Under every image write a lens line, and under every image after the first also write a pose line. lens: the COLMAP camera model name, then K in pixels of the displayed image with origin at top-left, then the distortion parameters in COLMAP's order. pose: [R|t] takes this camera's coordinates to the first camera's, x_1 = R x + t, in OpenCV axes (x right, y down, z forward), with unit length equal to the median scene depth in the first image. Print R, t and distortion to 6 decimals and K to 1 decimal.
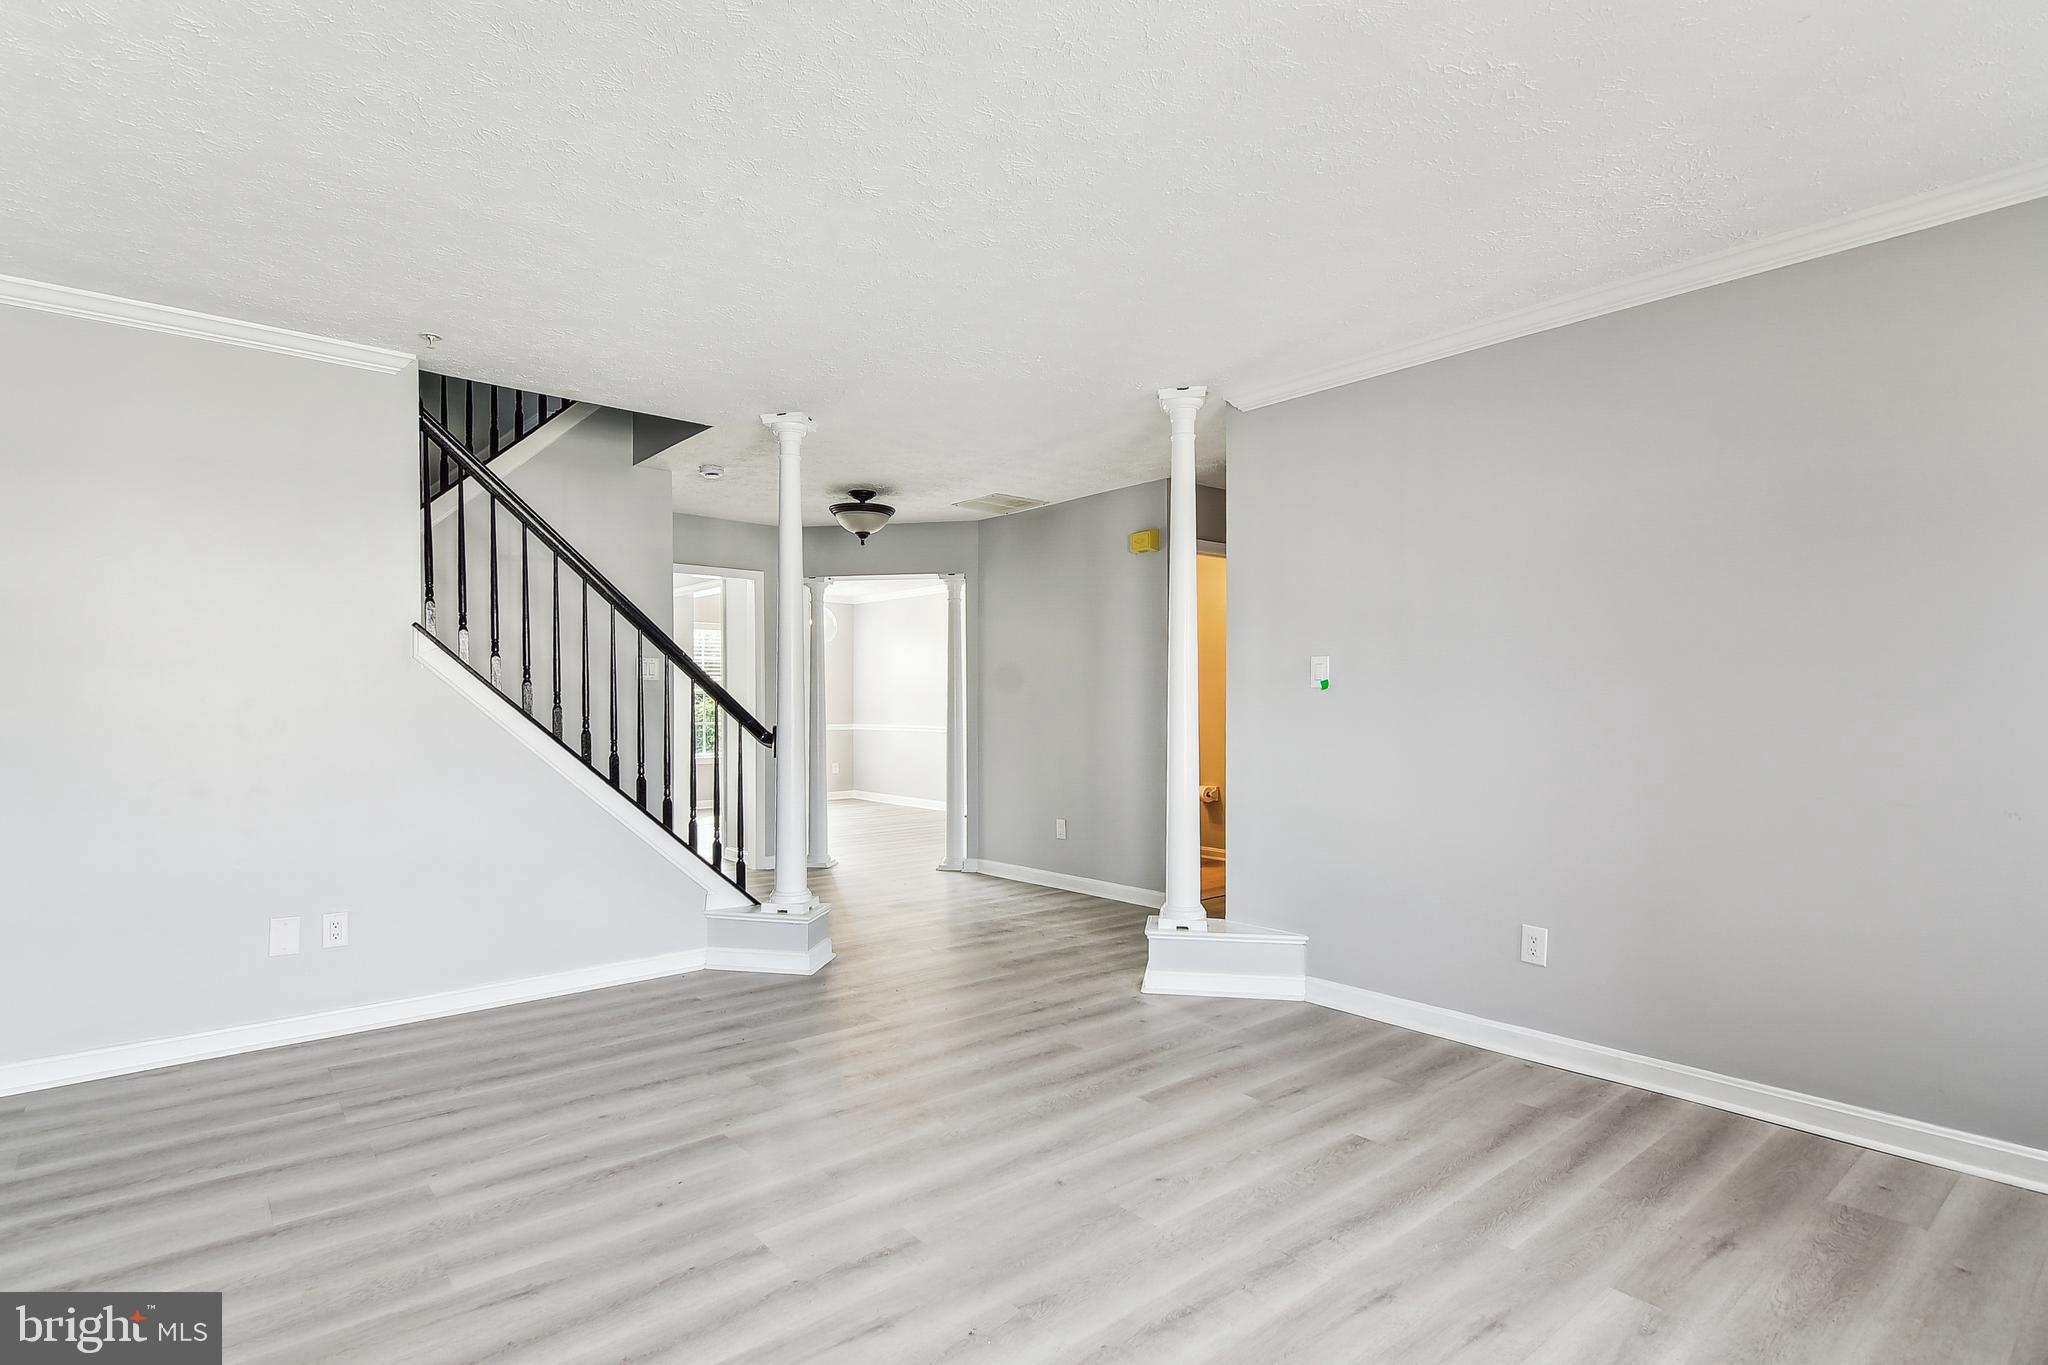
lens RADIAL K [[1042.8, 0, 1024.0], [0, 1042.8, 682.5], [0, 0, 1]] dist [0.015388, -0.015216]
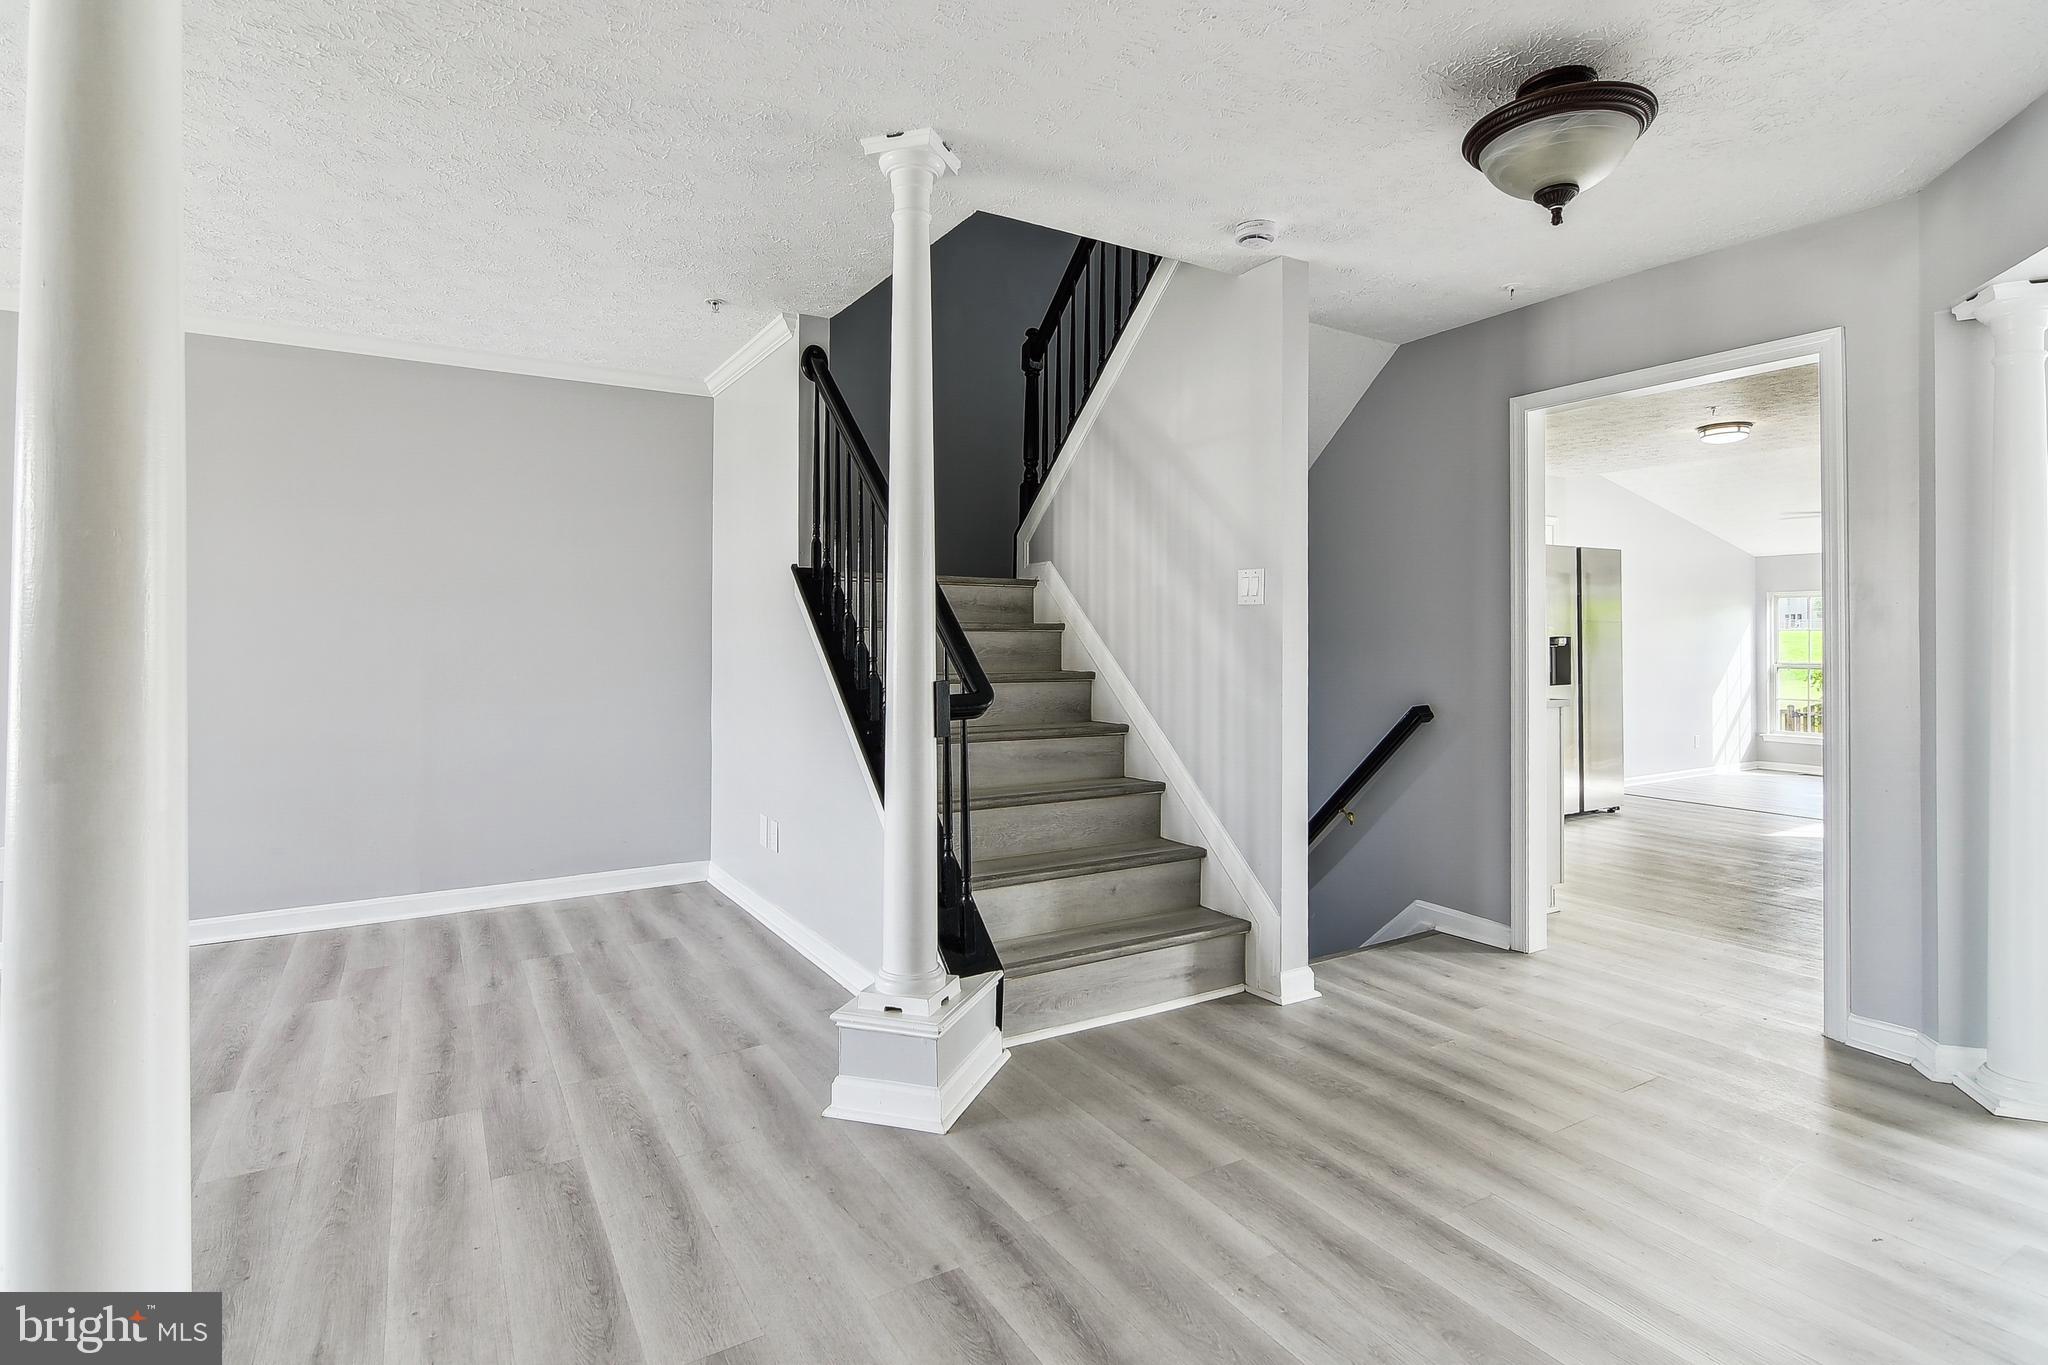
lens RADIAL K [[1006.6, 0, 1013.0], [0, 1006.6, 656.0], [0, 0, 1]] dist [0.015603, -0.012987]
pose [[-0.154166, 0.020500, -0.987832, 0.440082], [0.012629, 0.999744, 0.018776, 0.024824], [0.987964, -0.009581, -0.154385, 1.621114]]
